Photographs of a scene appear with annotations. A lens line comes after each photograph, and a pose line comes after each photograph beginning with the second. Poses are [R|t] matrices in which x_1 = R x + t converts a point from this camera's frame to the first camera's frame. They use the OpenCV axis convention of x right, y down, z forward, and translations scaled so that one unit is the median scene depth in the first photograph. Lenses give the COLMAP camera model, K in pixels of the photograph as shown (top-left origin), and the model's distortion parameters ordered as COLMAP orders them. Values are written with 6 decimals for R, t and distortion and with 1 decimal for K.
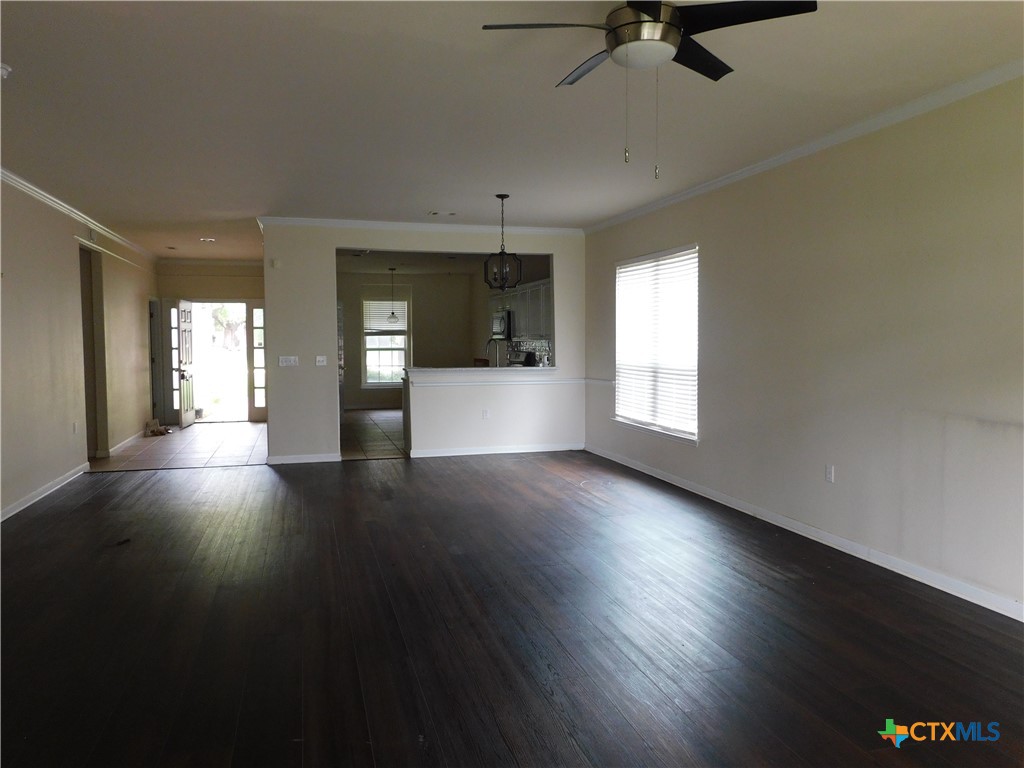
lens RADIAL K [[725.7, 0, 511.5], [0, 725.7, 383.7], [0, 0, 1]] dist [-0.001961, 0.000977]
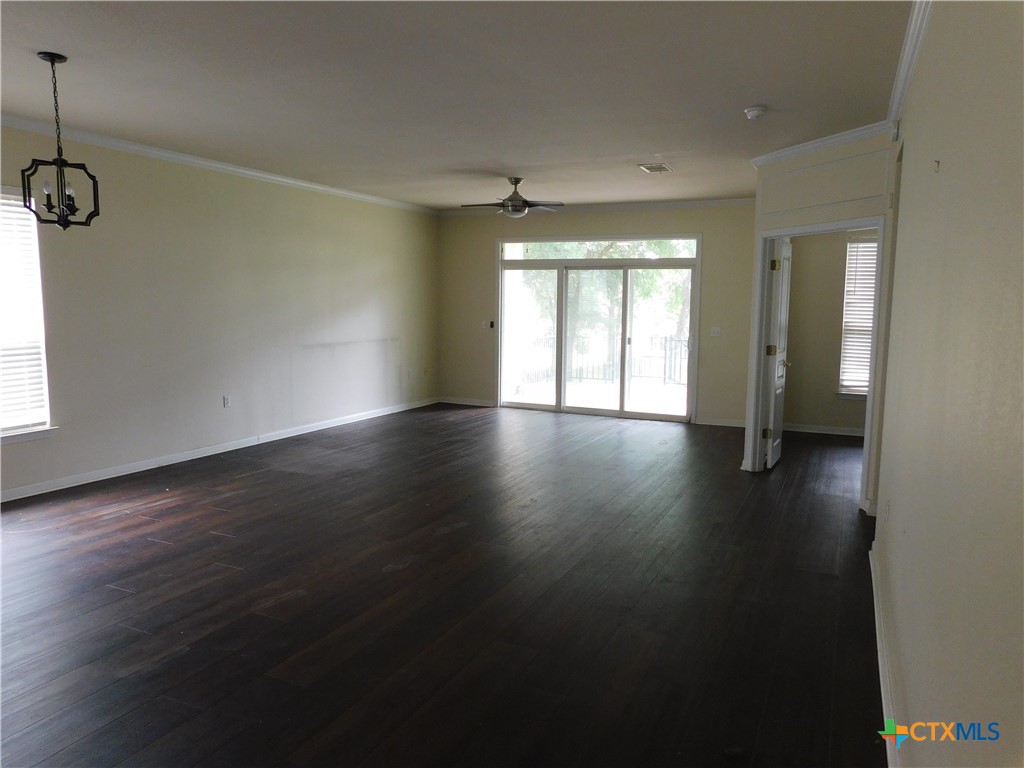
lens RADIAL K [[725.7, 0, 511.2], [0, 725.7, 384.3], [0, 0, 1]] dist [-0.001961, 0.000977]
pose [[-0.756296, -0.079949, 0.649326, -0.698293], [0.028641, 0.987507, 0.154947, -0.089210], [-0.653602, 0.135783, -0.744558, 1.269872]]
